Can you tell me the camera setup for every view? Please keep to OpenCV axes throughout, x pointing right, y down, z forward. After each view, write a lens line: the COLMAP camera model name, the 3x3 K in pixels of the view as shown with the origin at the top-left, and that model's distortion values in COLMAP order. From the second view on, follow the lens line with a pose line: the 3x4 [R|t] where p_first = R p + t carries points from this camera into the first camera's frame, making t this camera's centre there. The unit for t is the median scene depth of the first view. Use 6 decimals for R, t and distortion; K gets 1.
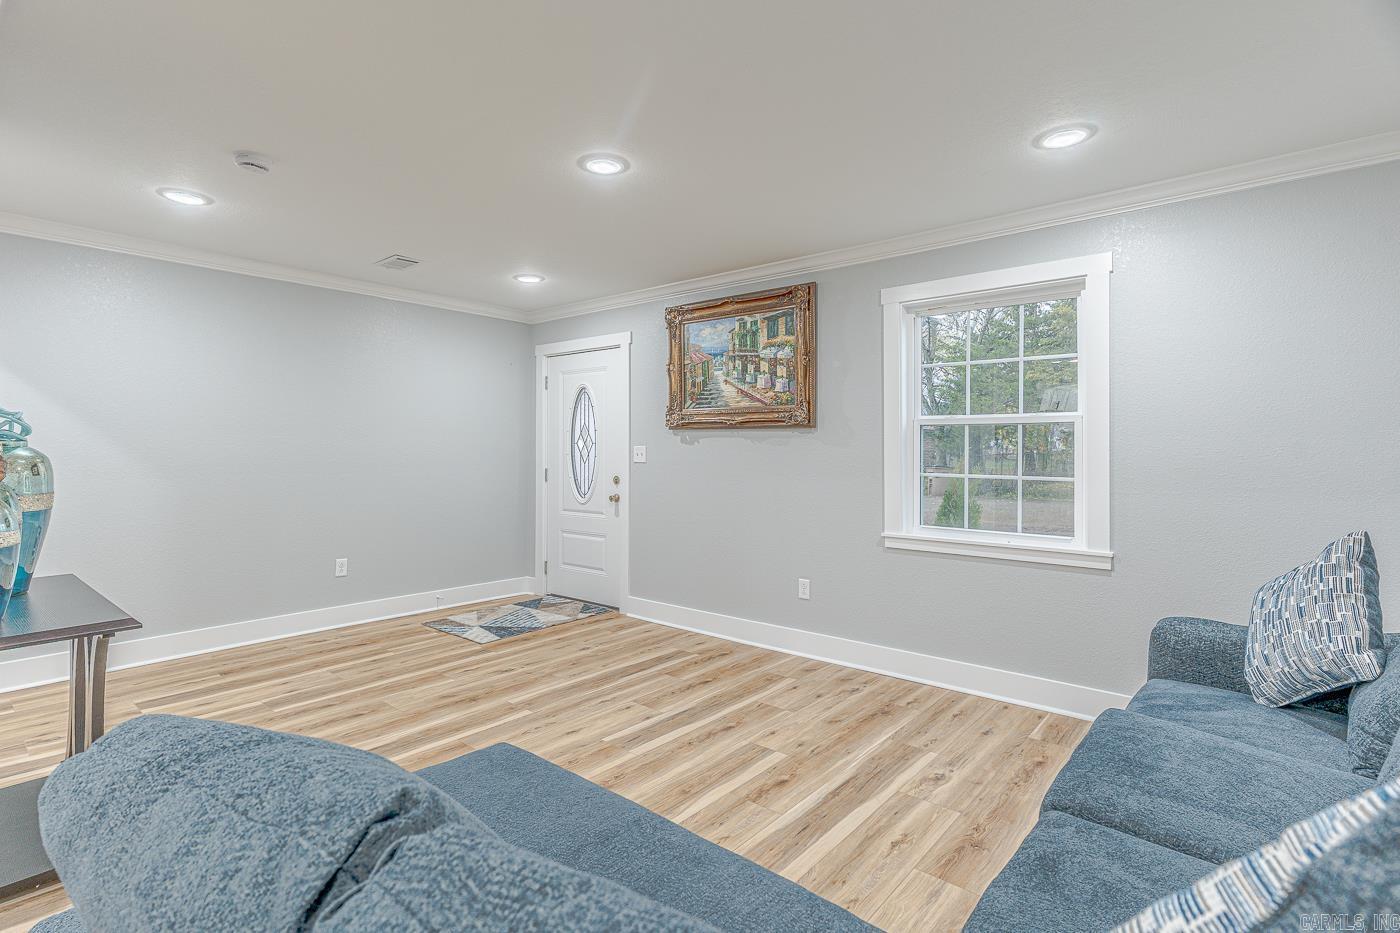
lens RADIAL K [[666.6, 0, 688.0], [0, 666.6, 433.3], [0, 0, 1]] dist [-0.001508, 0.003221]
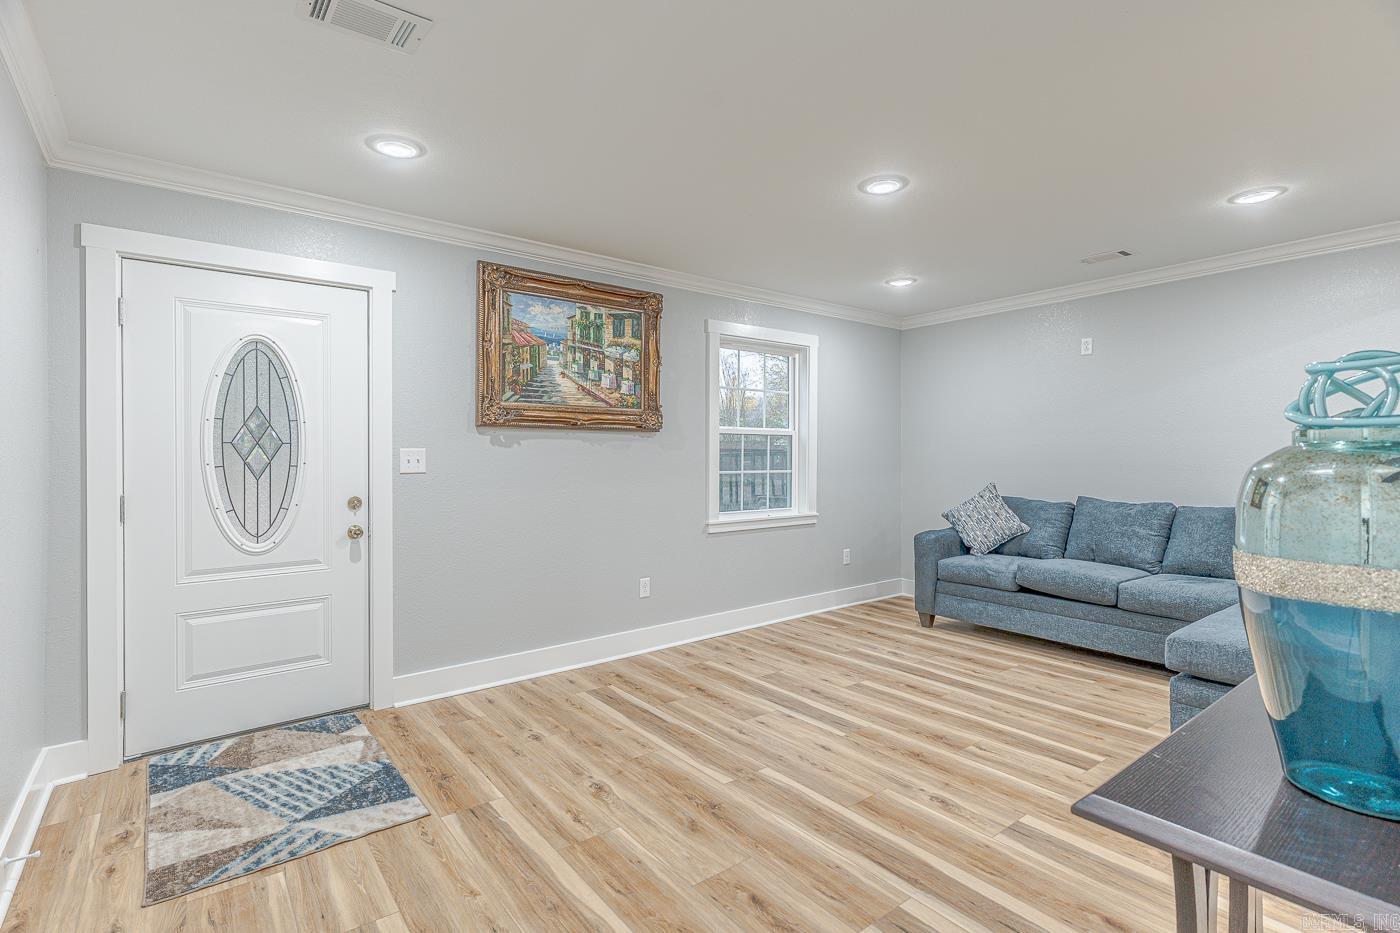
lens RADIAL K [[666.6, 0, 699.4], [0, 666.6, 453.9], [0, 0, 1]] dist [-0.001508, 0.003221]
pose [[0.208258, -0.003437, 0.978068, -0.820664], [-0.021292, 0.999741, 0.008047, 0.015791], [-0.977842, -0.022501, 0.208130, 0.706071]]
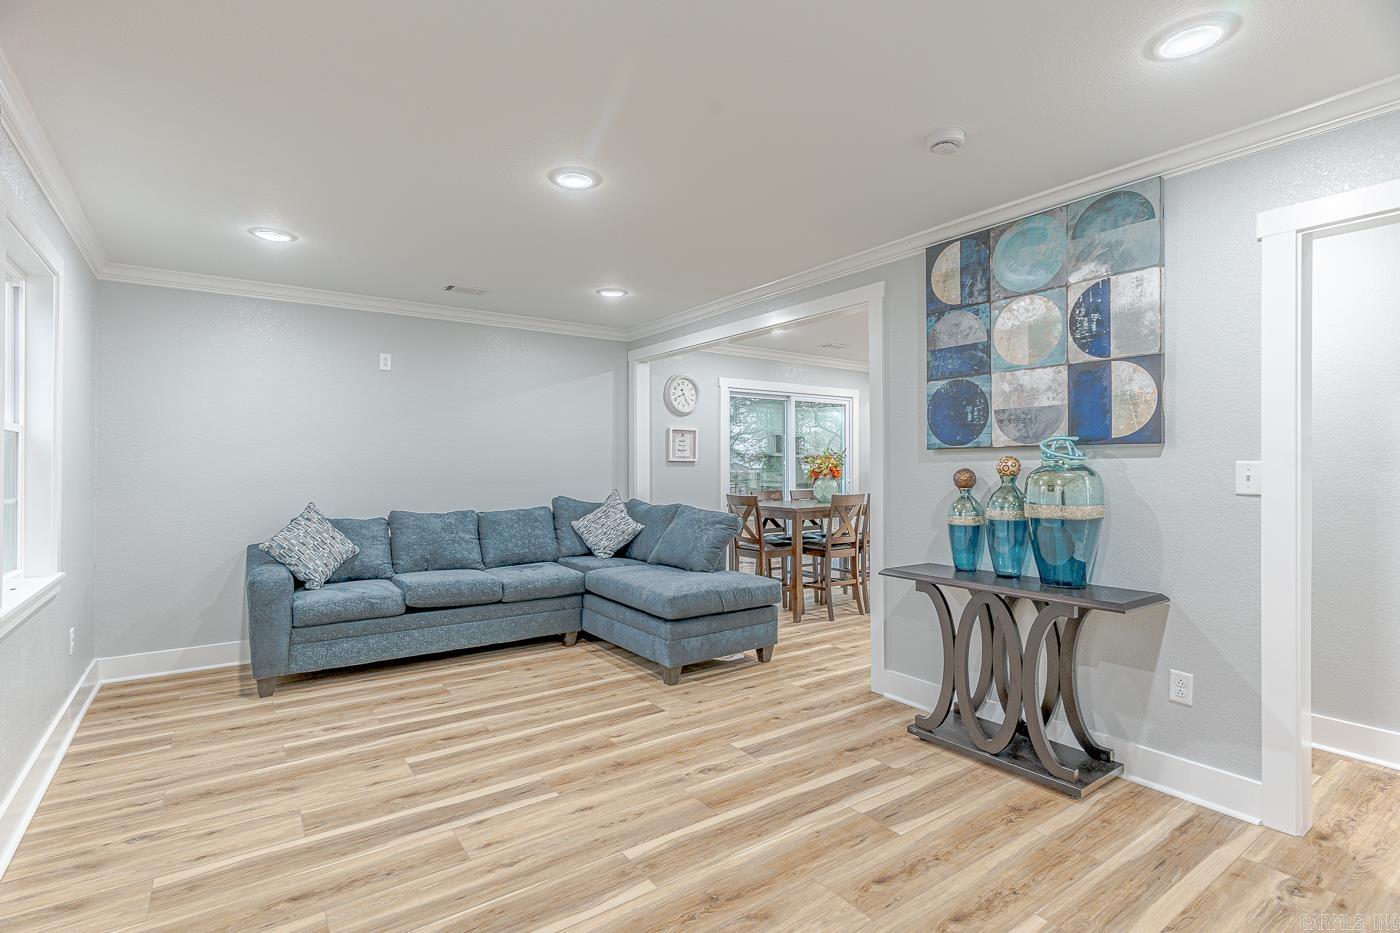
lens RADIAL K [[666.6, 0, 678.2], [0, 666.6, 462.6], [0, 0, 1]] dist [-0.001508, 0.003221]
pose [[-0.963980, -0.001057, 0.265974, -0.360484], [-0.009843, 0.999449, -0.031702, 0.032303], [-0.265794, -0.033178, -0.963459, 1.272346]]
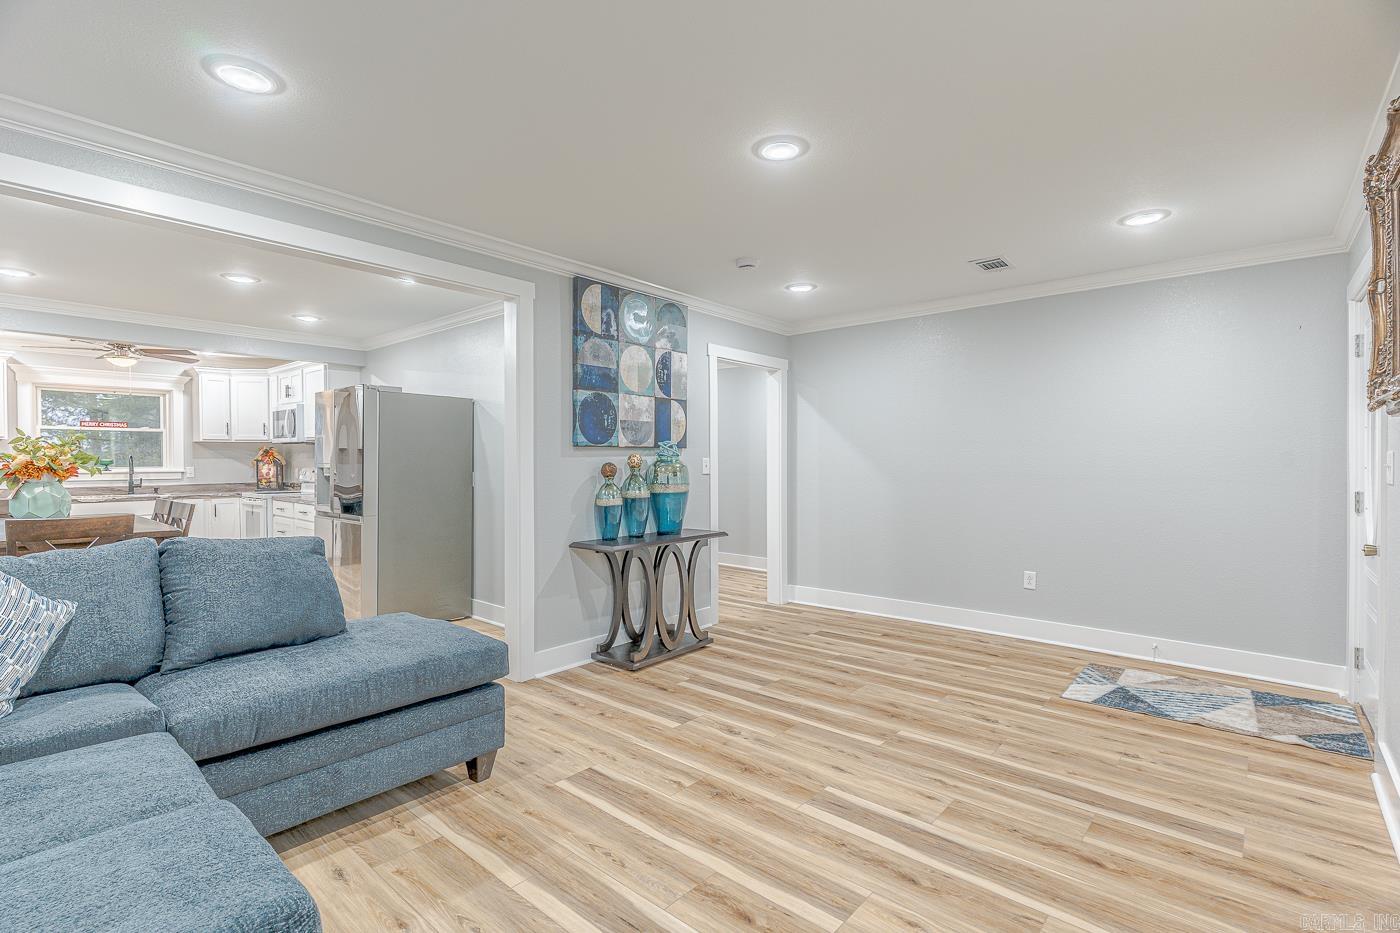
lens RADIAL K [[666.6, 0, 705.6], [0, 666.6, 459.8], [0, 0, 1]] dist [-0.001508, 0.003221]
pose [[-0.000014, -0.006516, -0.999979, 0.530065], [0.027632, 0.999597, -0.006514, 0.018706], [0.999618, -0.027632, 0.000166, 0.593019]]
